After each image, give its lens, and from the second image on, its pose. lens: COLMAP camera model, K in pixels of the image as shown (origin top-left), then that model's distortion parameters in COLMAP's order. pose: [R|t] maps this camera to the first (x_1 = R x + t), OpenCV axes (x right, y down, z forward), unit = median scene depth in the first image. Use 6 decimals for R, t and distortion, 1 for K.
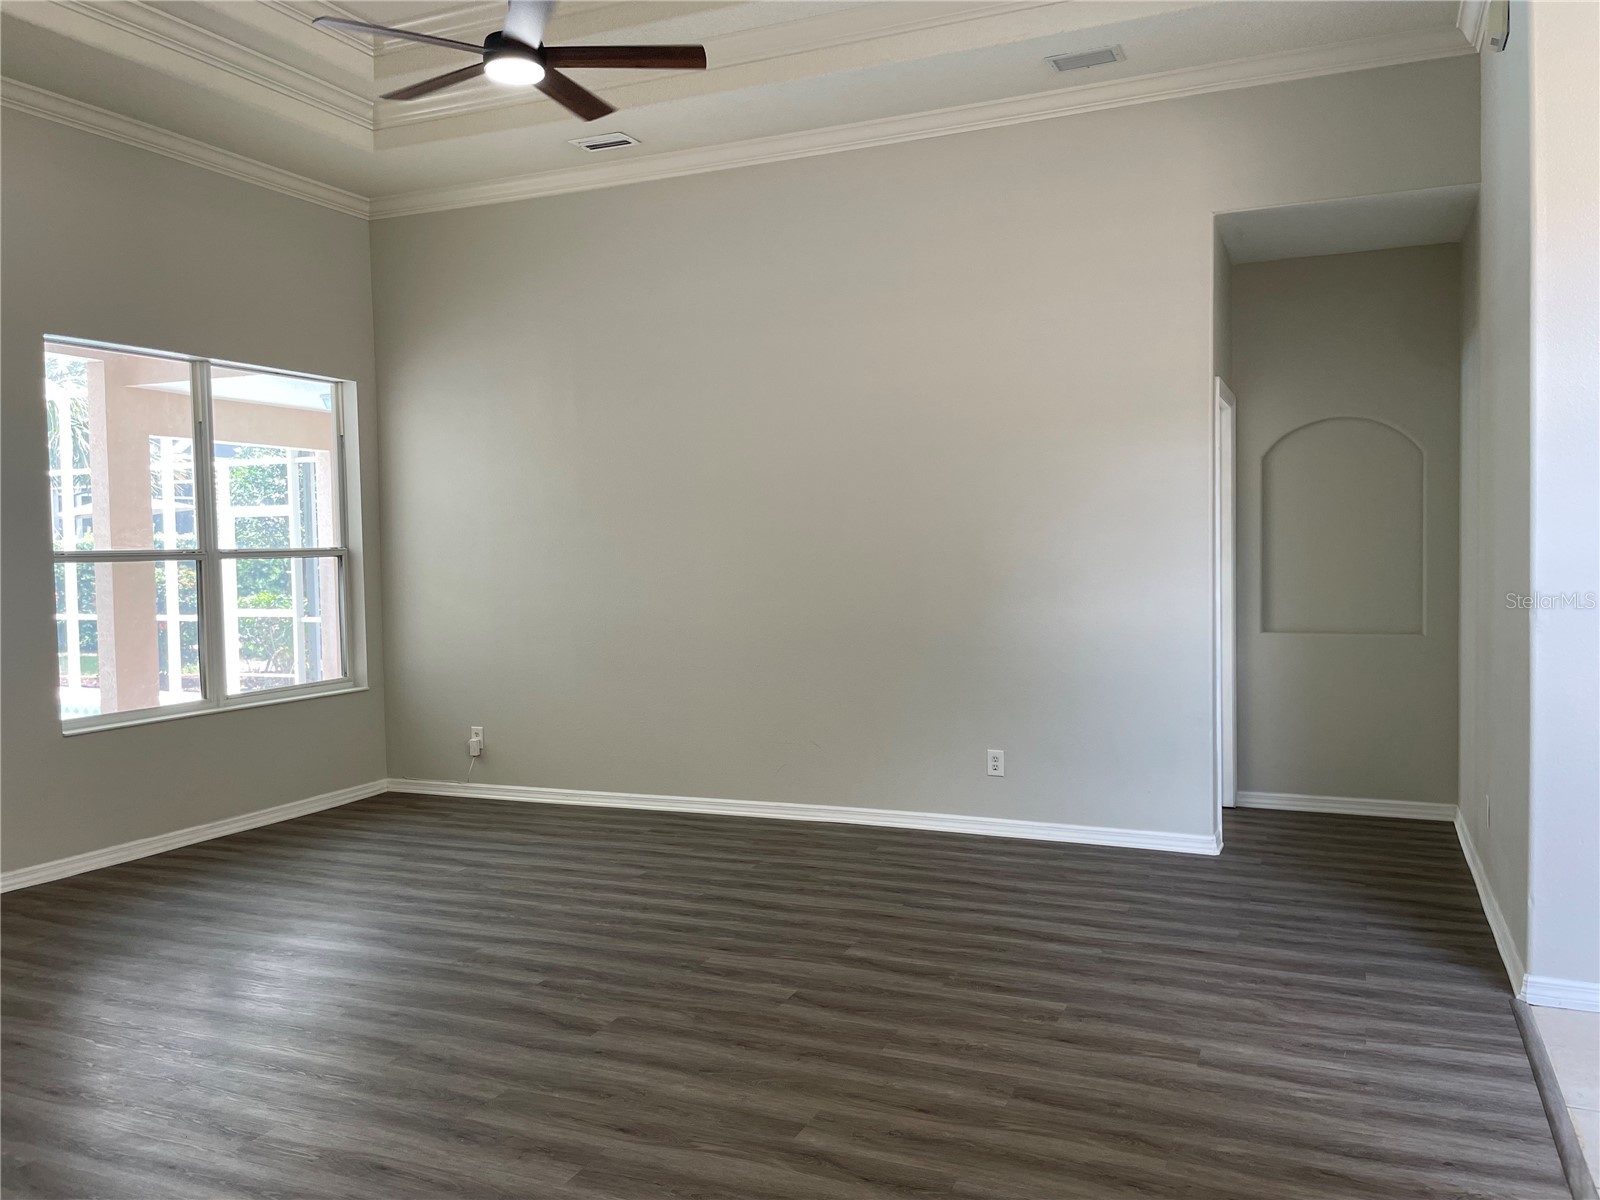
lens RADIAL K [[1249.1, 0, 800.0], [0, 1249.1, 600.0], [0, 0, 1]] dist [0.100607, -0.067969]
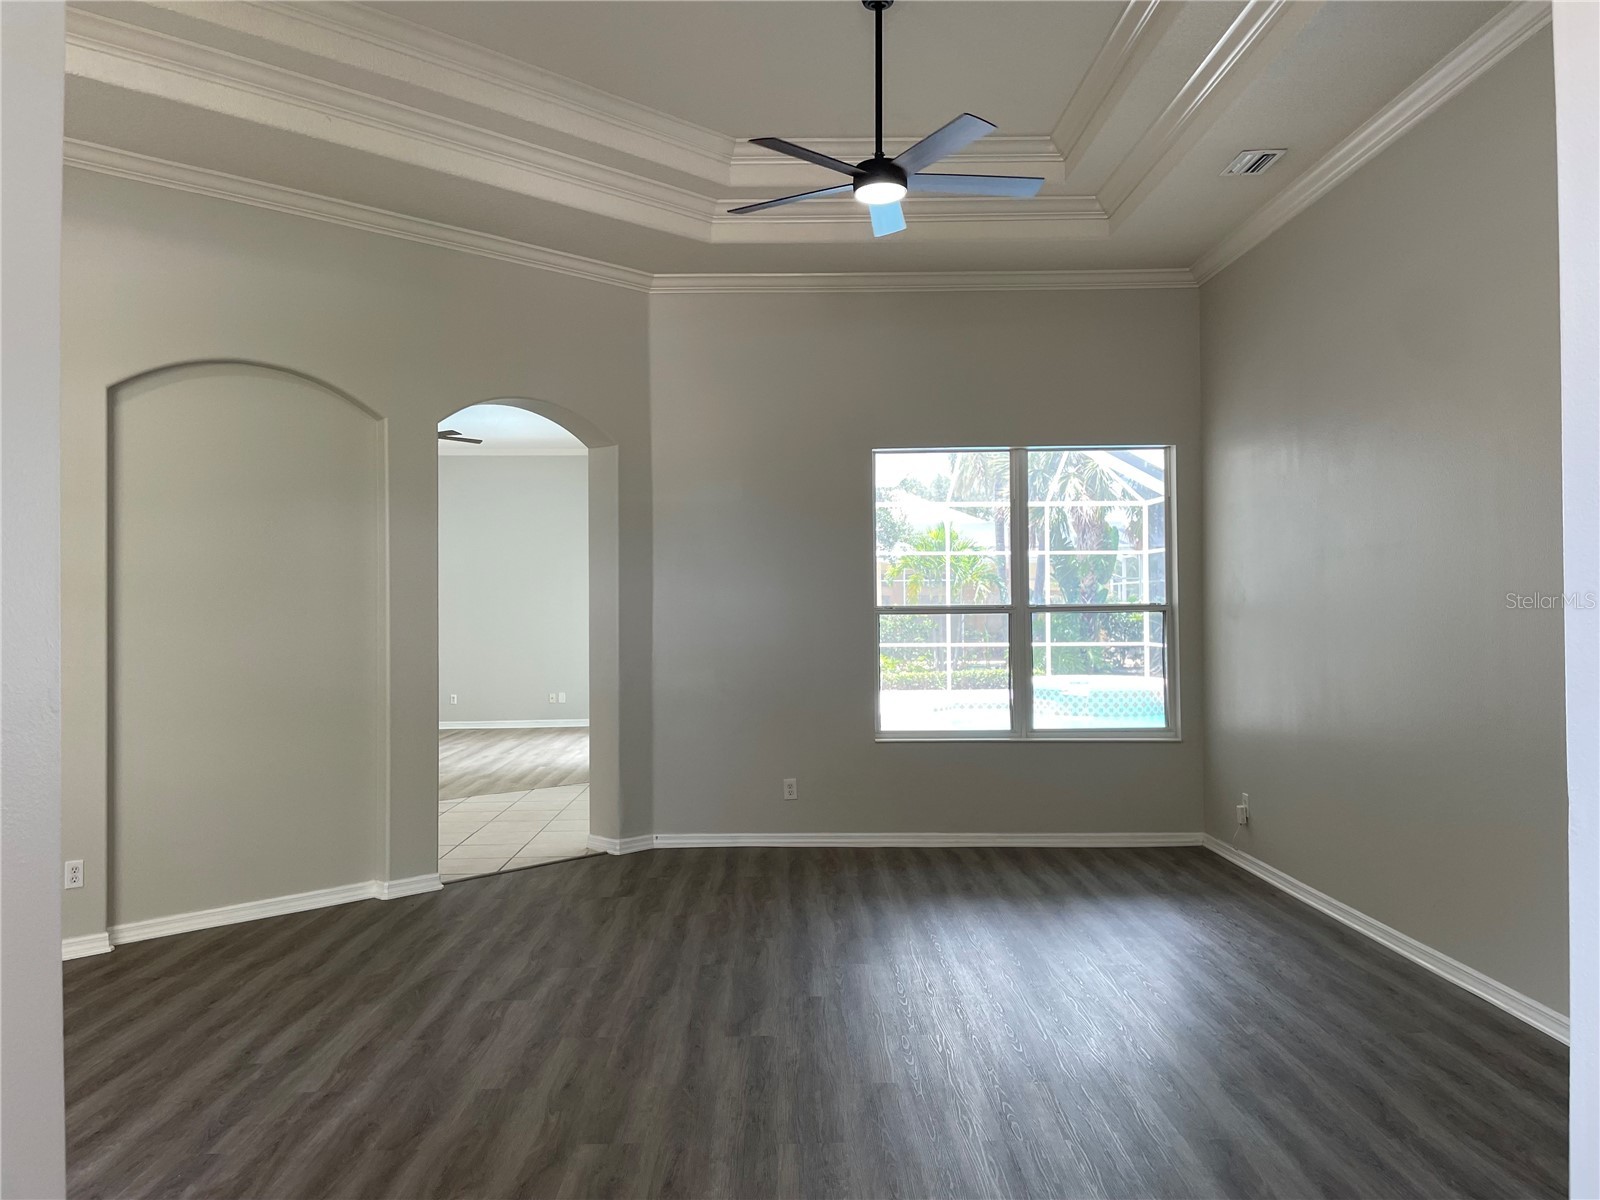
lens RADIAL K [[1223.9, 0, 787.9], [0, 1223.9, 609.4], [0, 0, 1]] dist [0.091738, -0.127388]
pose [[0.404266, 0.016130, -0.914499, 0.743338], [-0.039652, 0.999214, 0.000096, -0.039528], [0.913782, 0.036223, 0.404587, 0.490050]]
